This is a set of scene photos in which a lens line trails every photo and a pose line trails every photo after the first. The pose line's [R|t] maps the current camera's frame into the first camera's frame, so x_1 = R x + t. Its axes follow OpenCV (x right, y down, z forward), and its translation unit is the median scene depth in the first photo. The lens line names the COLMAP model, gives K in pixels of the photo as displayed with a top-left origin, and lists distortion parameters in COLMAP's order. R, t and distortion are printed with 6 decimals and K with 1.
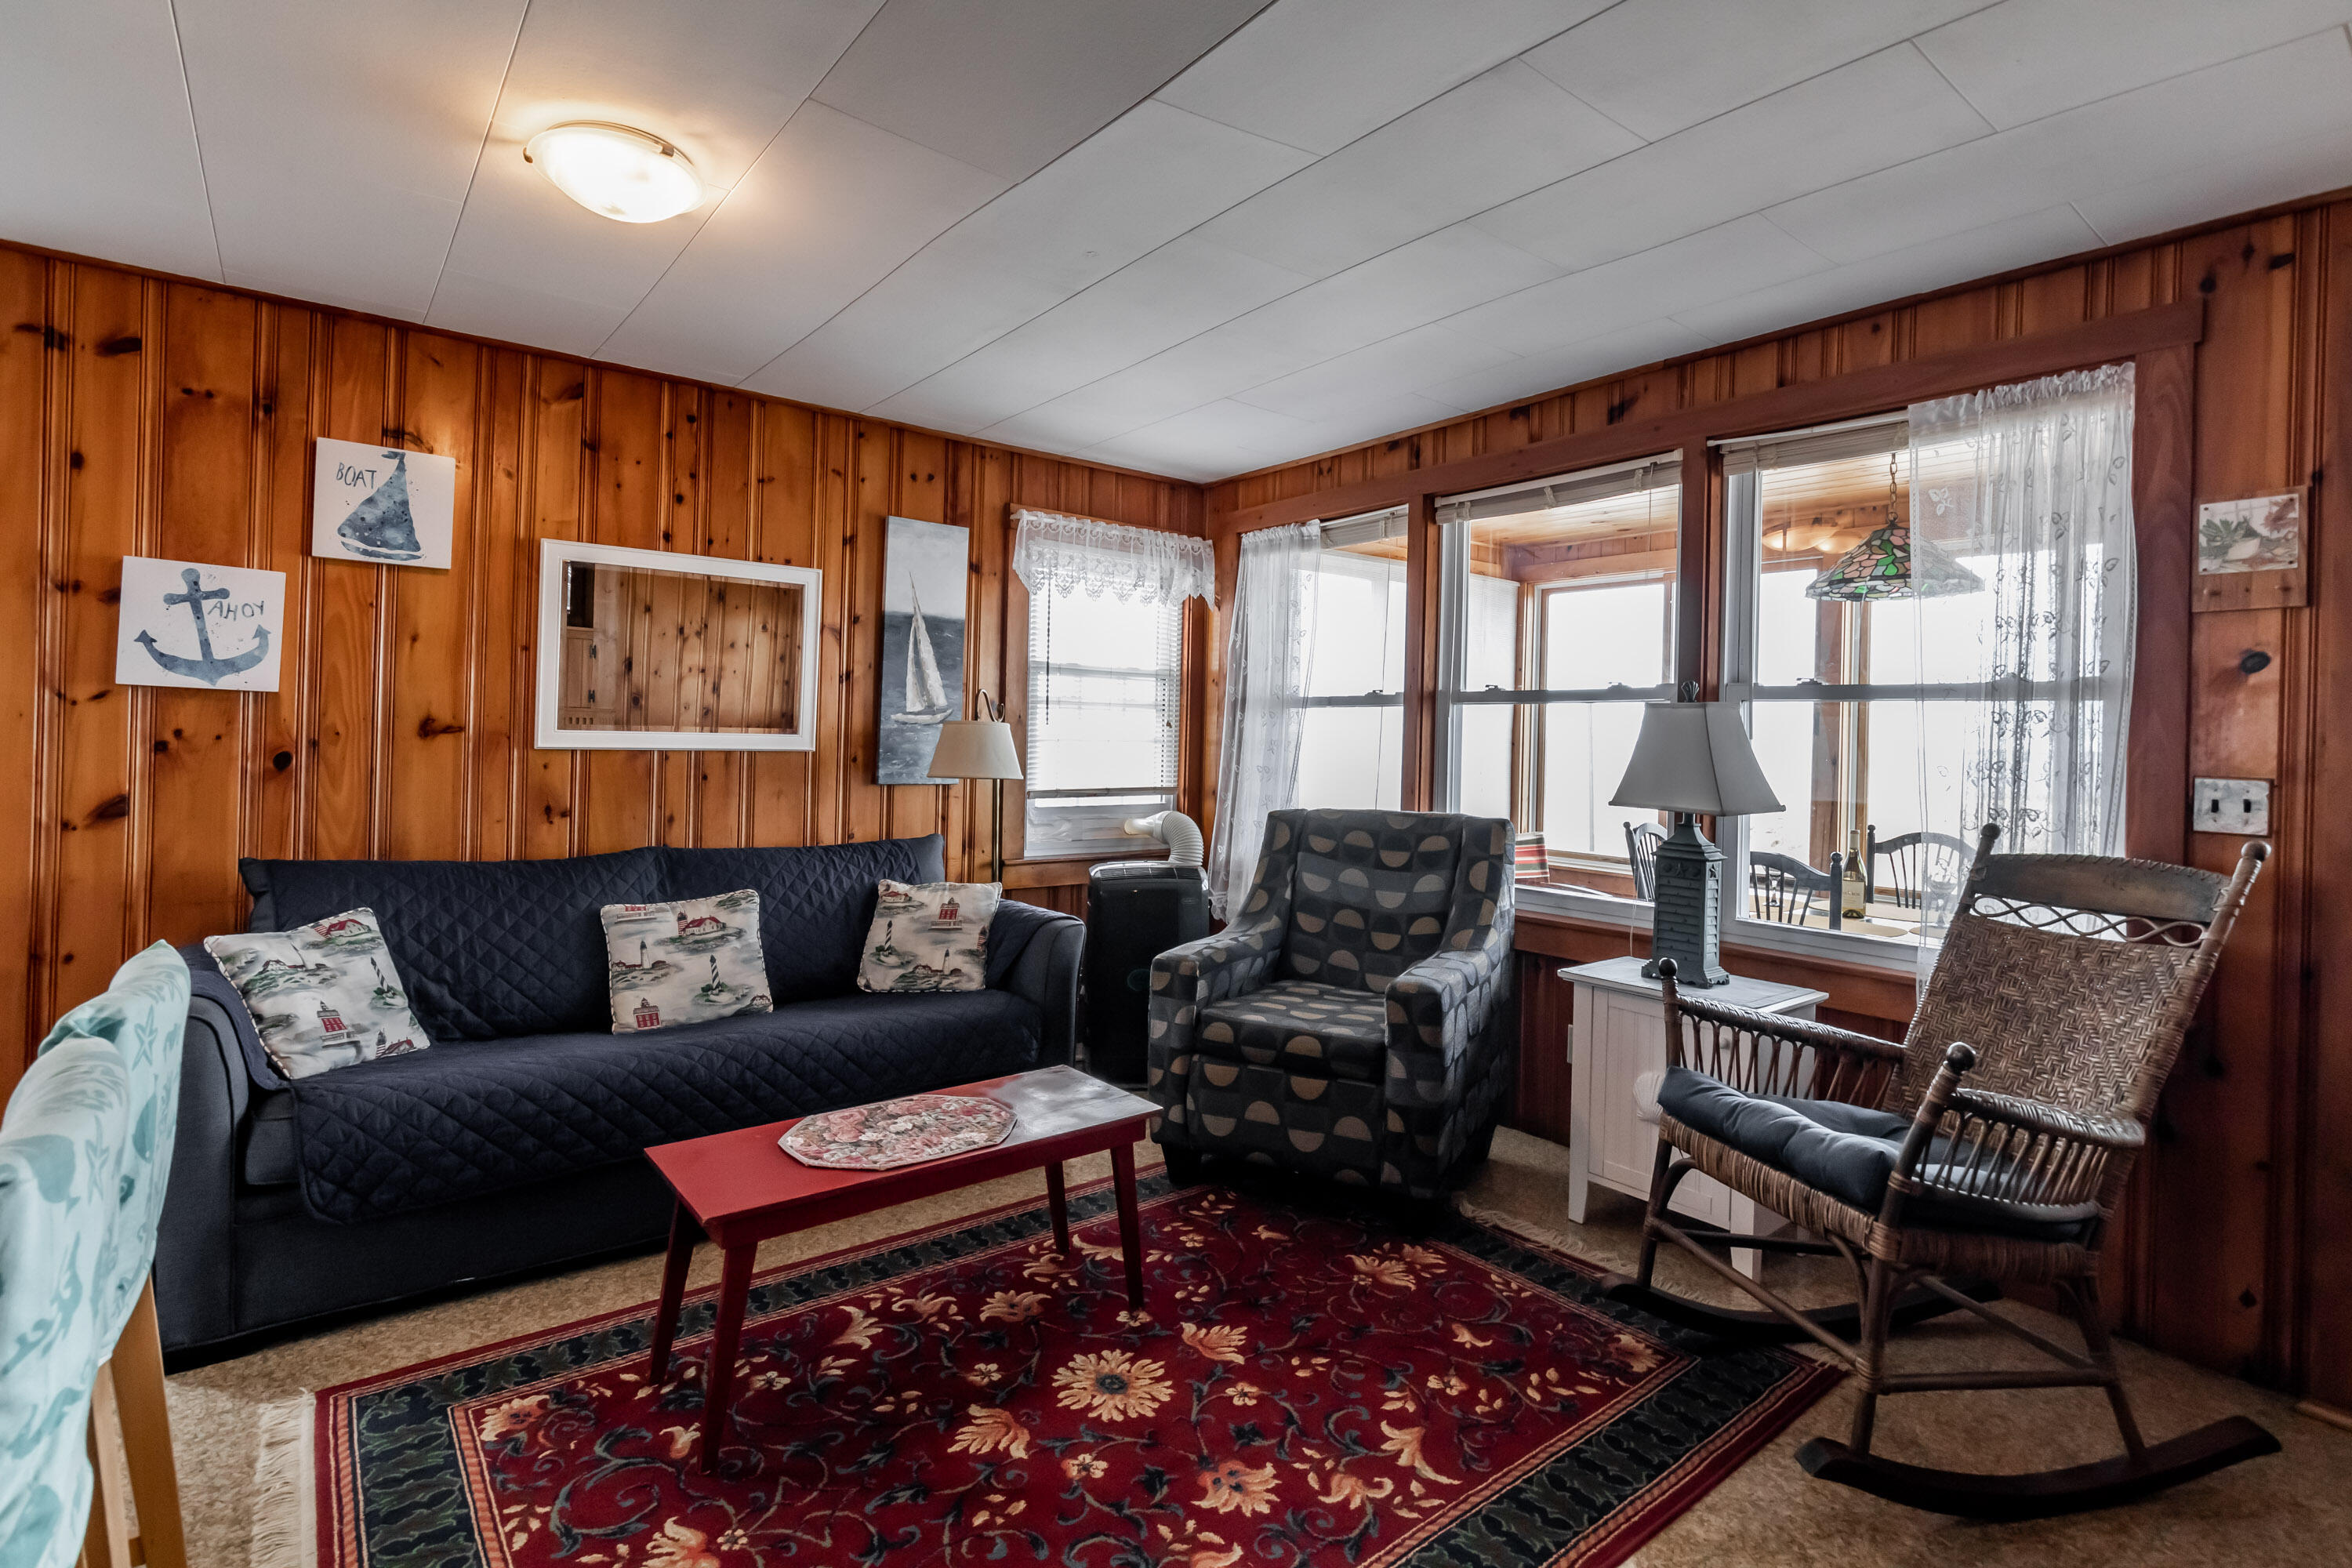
lens RADIAL K [[1125.1, 0, 1191.6], [0, 1125.1, 732.5], [0, 0, 1]] dist [-0.004175, -0.004010]
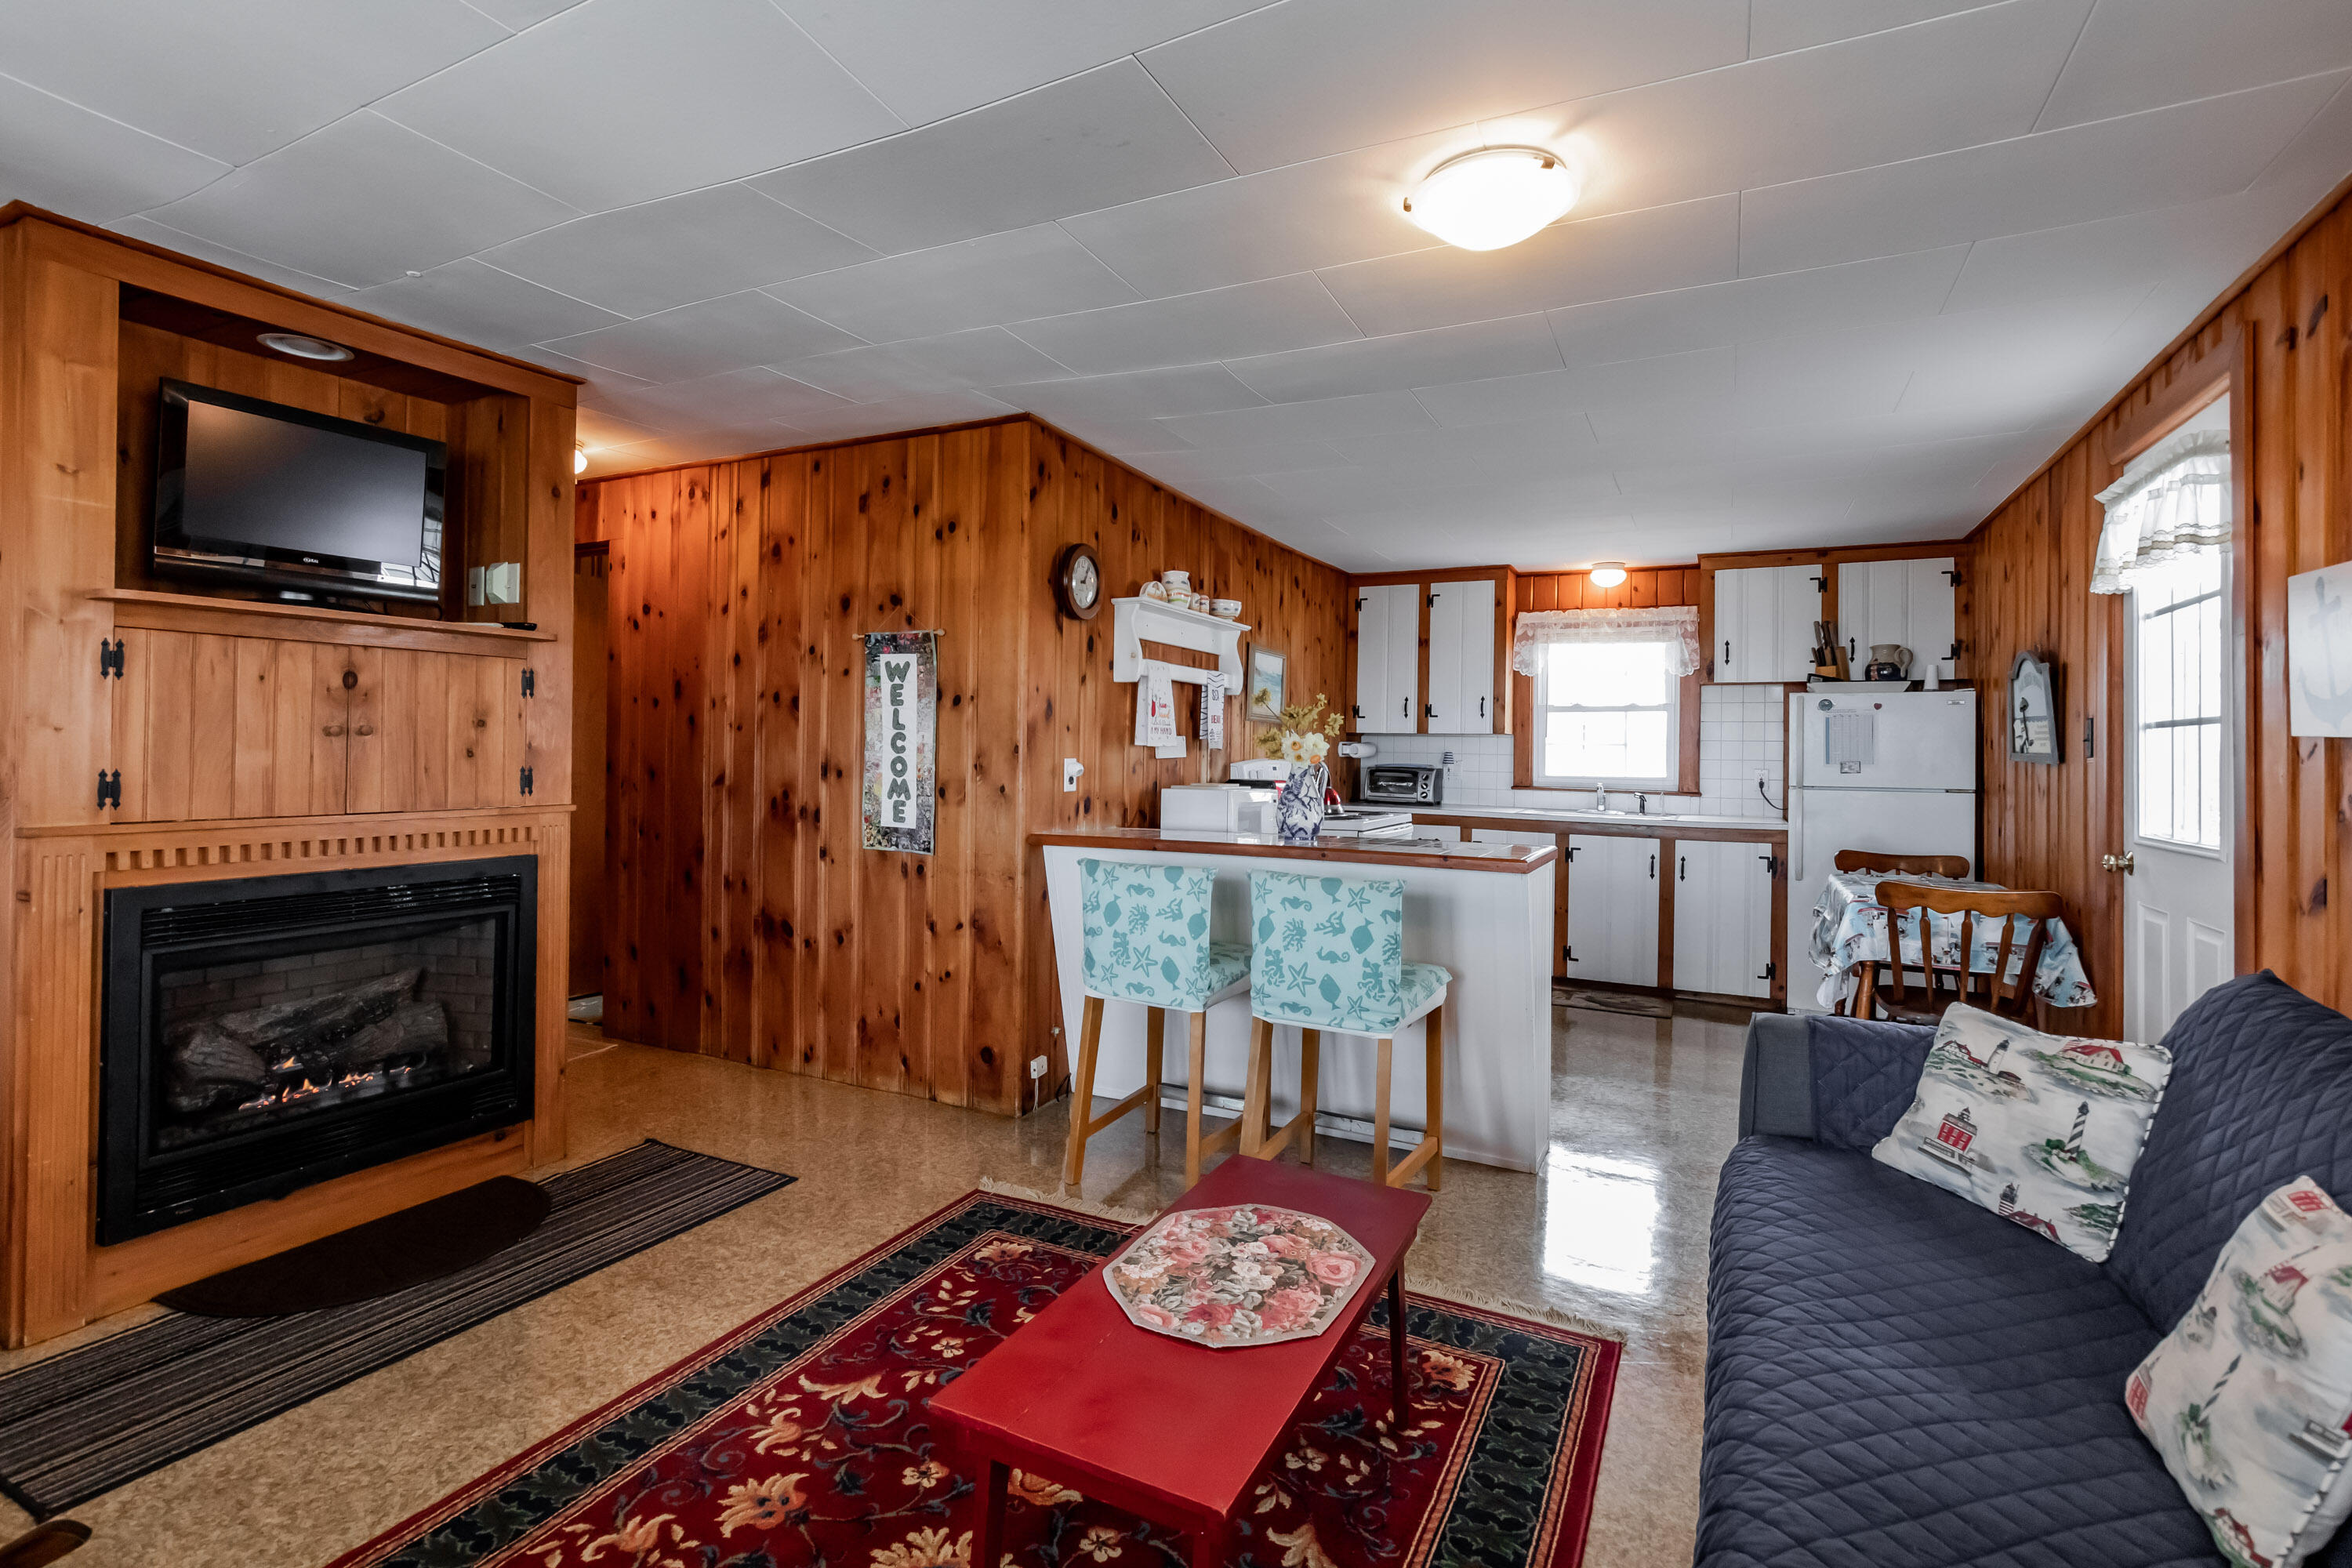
lens RADIAL K [[1125.1, 0, 1145.2], [0, 1125.1, 753.2], [0, 0, 1]] dist [-0.004175, -0.004010]
pose [[-0.921669, -0.040897, -0.385816, 0.087028], [-0.042702, 0.999080, -0.003894, 0.005685], [0.385620, 0.012886, -0.922568, 1.279682]]
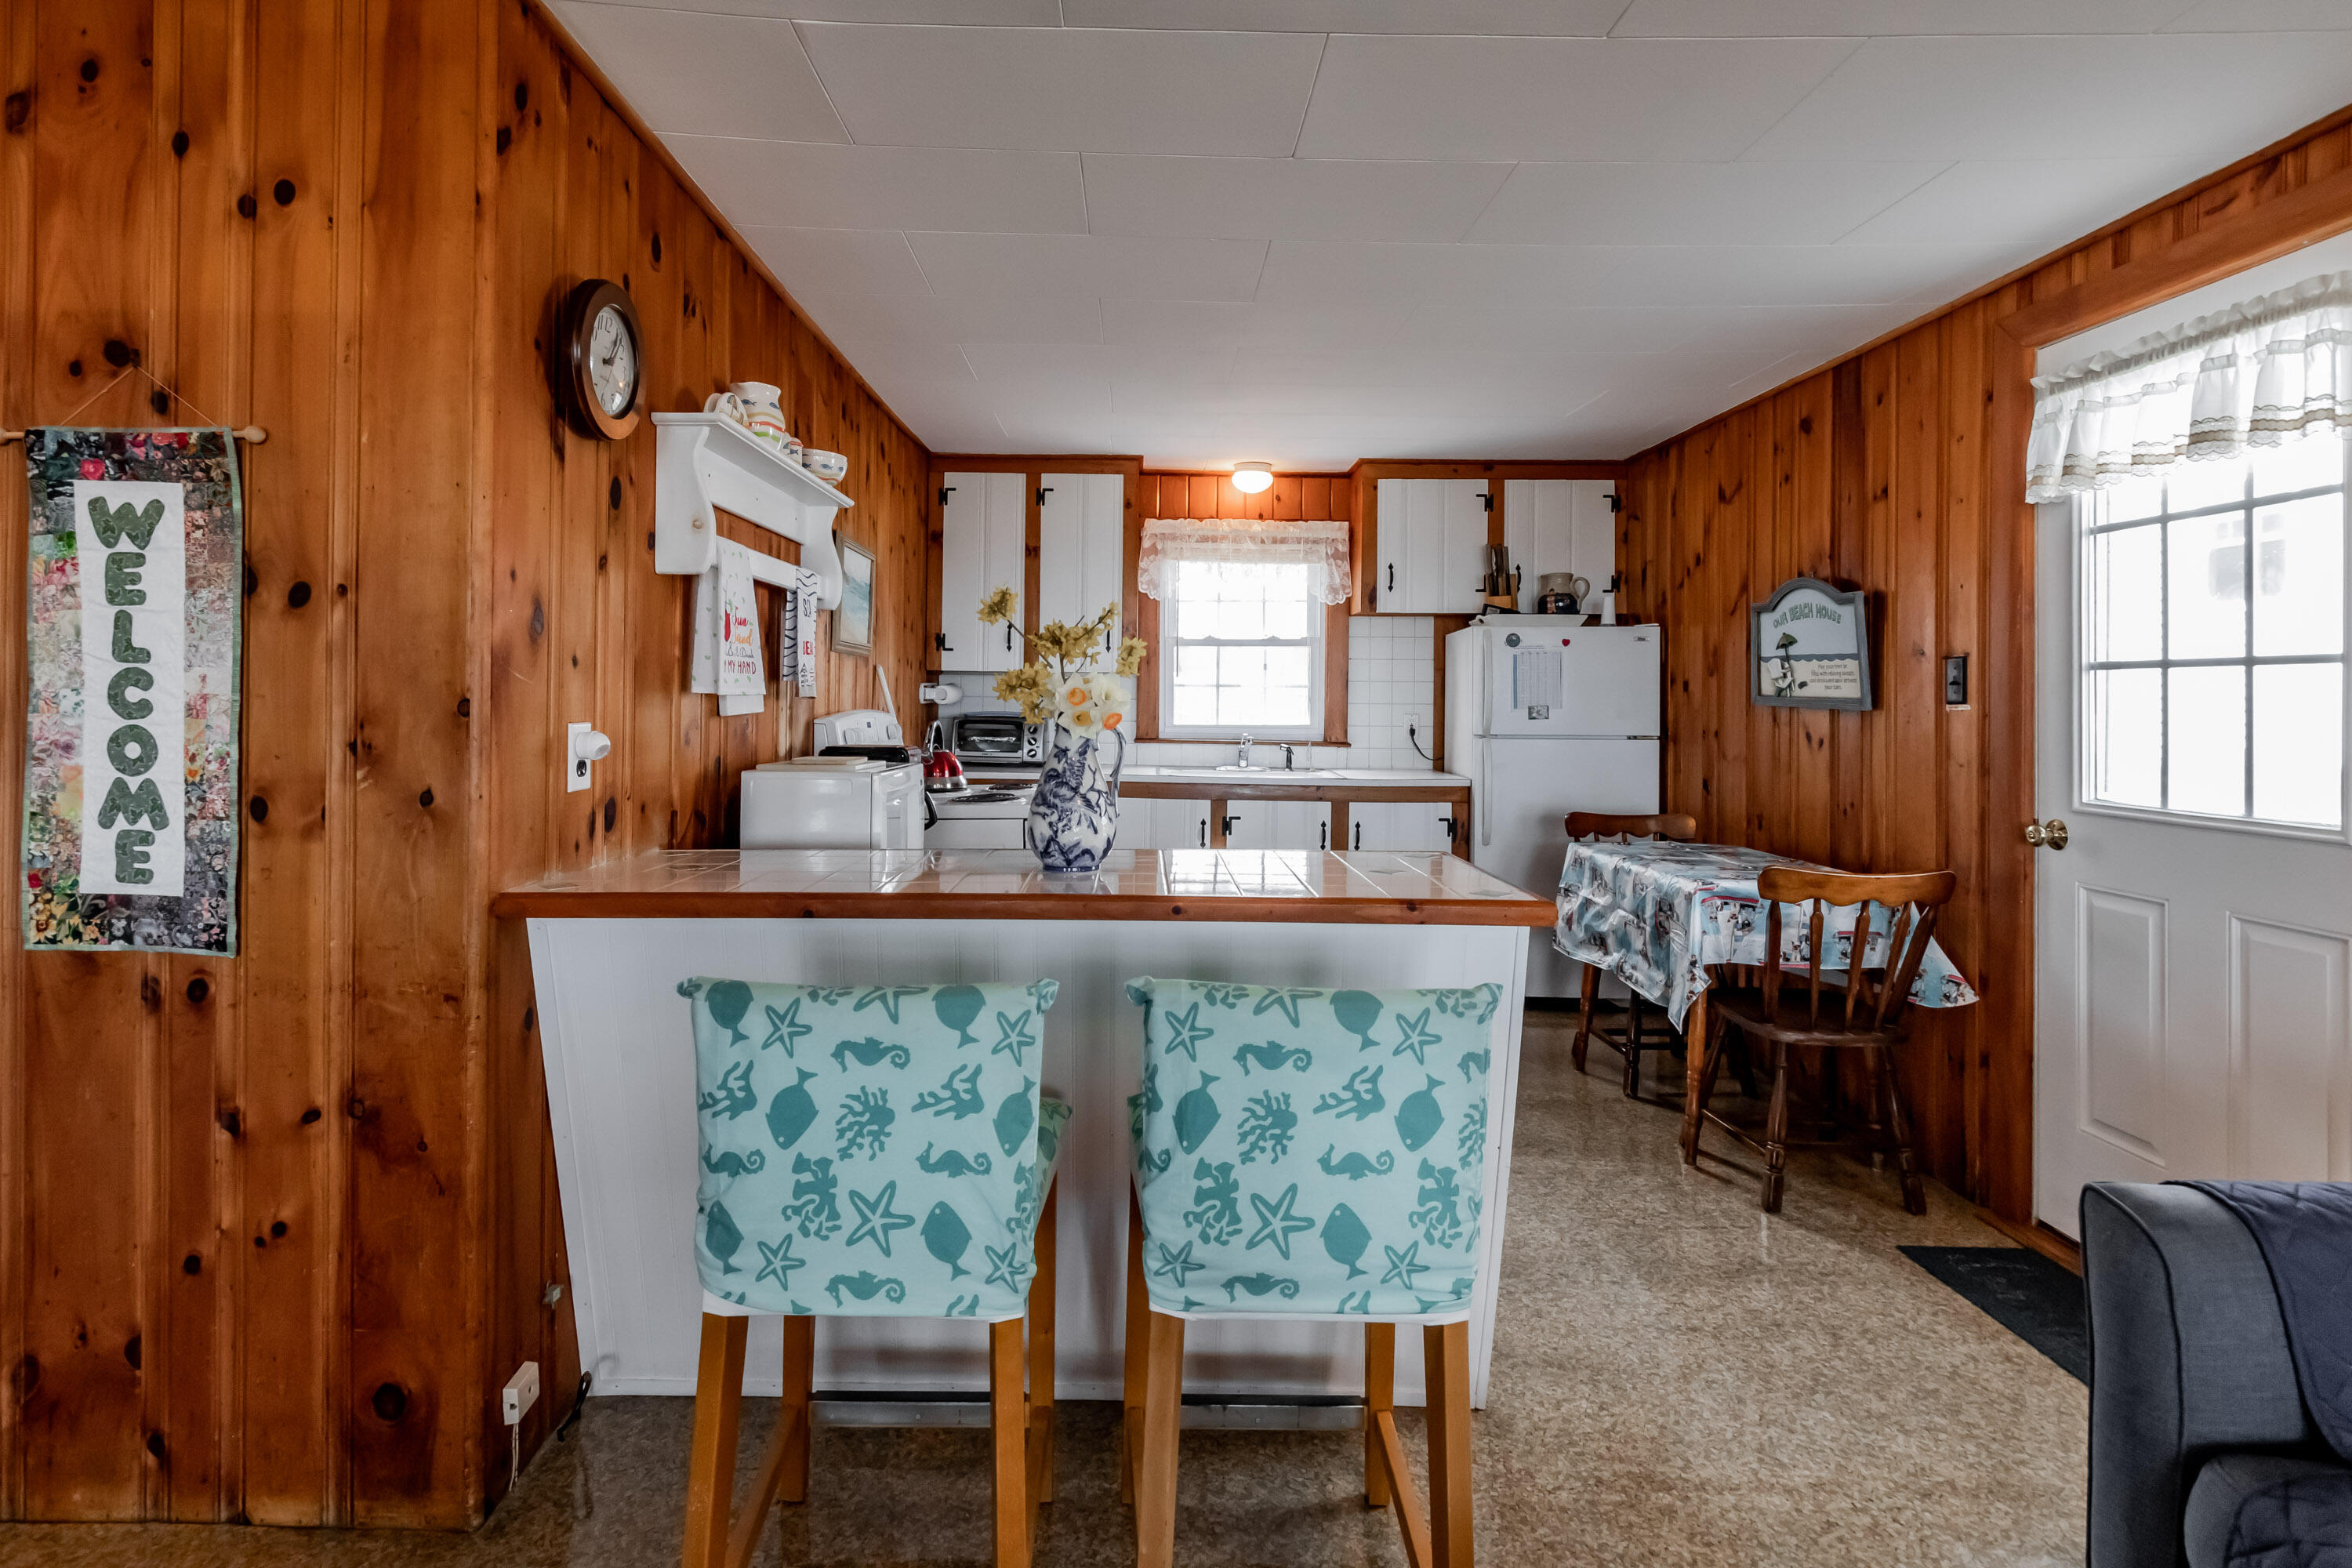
lens RADIAL K [[1176.2, 0, 1138.2], [0, 1176.2, 691.6], [0, 0, 1]] dist [-0.005764, -0.001382]
pose [[-0.635373, -0.036185, -0.771357, -0.029082], [-0.030329, 0.999300, -0.021896, -0.002797], [0.771609, 0.009483, -0.636026, 0.683937]]
